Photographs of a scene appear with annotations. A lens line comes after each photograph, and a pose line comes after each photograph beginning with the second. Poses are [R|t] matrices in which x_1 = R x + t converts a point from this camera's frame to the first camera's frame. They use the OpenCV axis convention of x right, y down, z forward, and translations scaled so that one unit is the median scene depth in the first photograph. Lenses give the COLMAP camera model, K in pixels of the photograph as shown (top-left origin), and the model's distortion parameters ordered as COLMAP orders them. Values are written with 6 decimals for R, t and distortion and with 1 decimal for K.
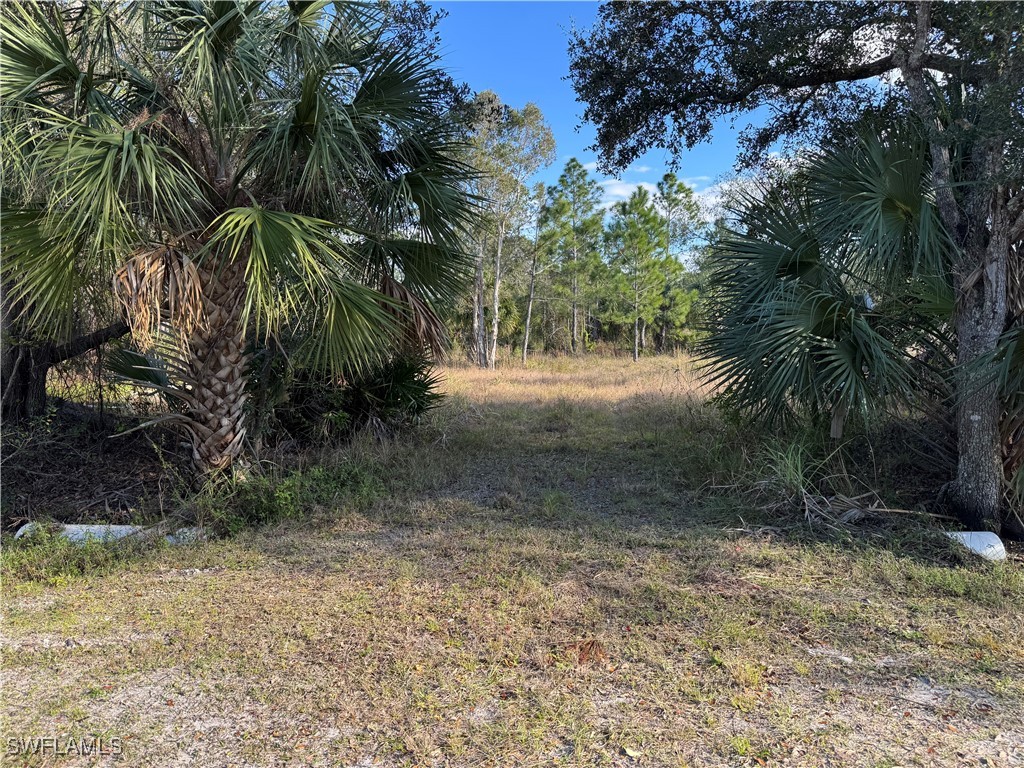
lens RADIAL K [[725.9, 0, 501.3], [0, 725.9, 400.7], [0, 0, 1]] dist [0.035696, -0.042262]
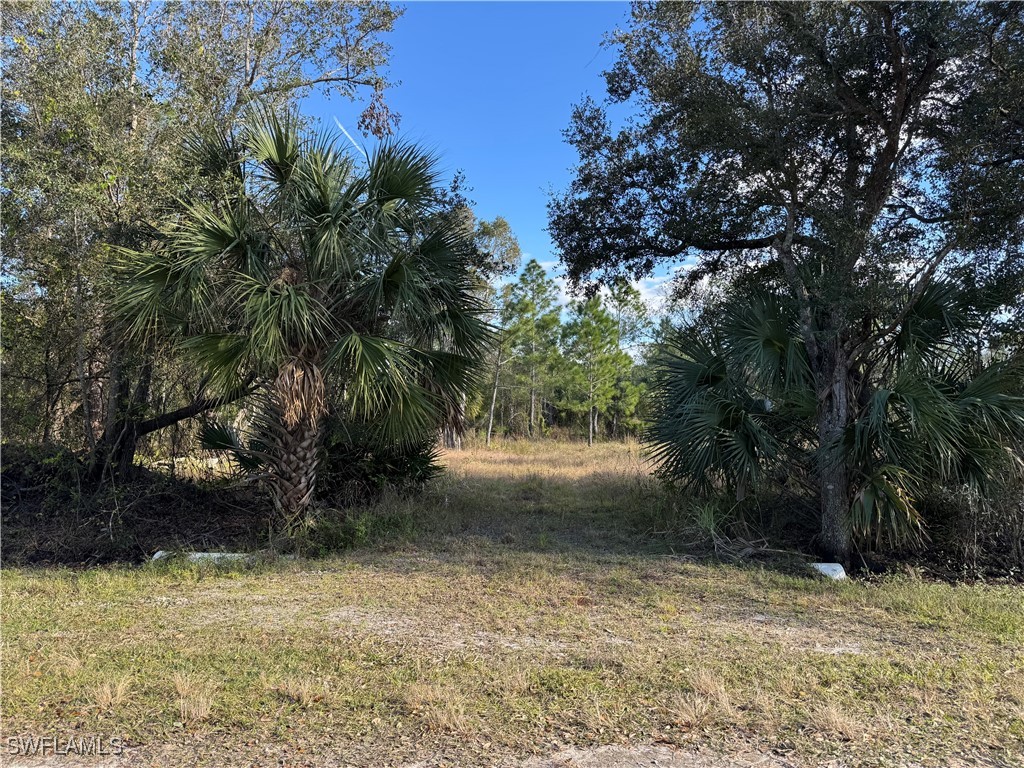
lens RADIAL K [[725.9, 0, 506.2], [0, 725.9, 386.0], [0, 0, 1]] dist [0.035696, -0.042262]
pose [[0.997021, 0.030551, 0.070818, -0.035068], [-0.020742, 0.990585, -0.135320, 0.010966], [-0.074285, 0.133448, 0.988268, -0.137636]]
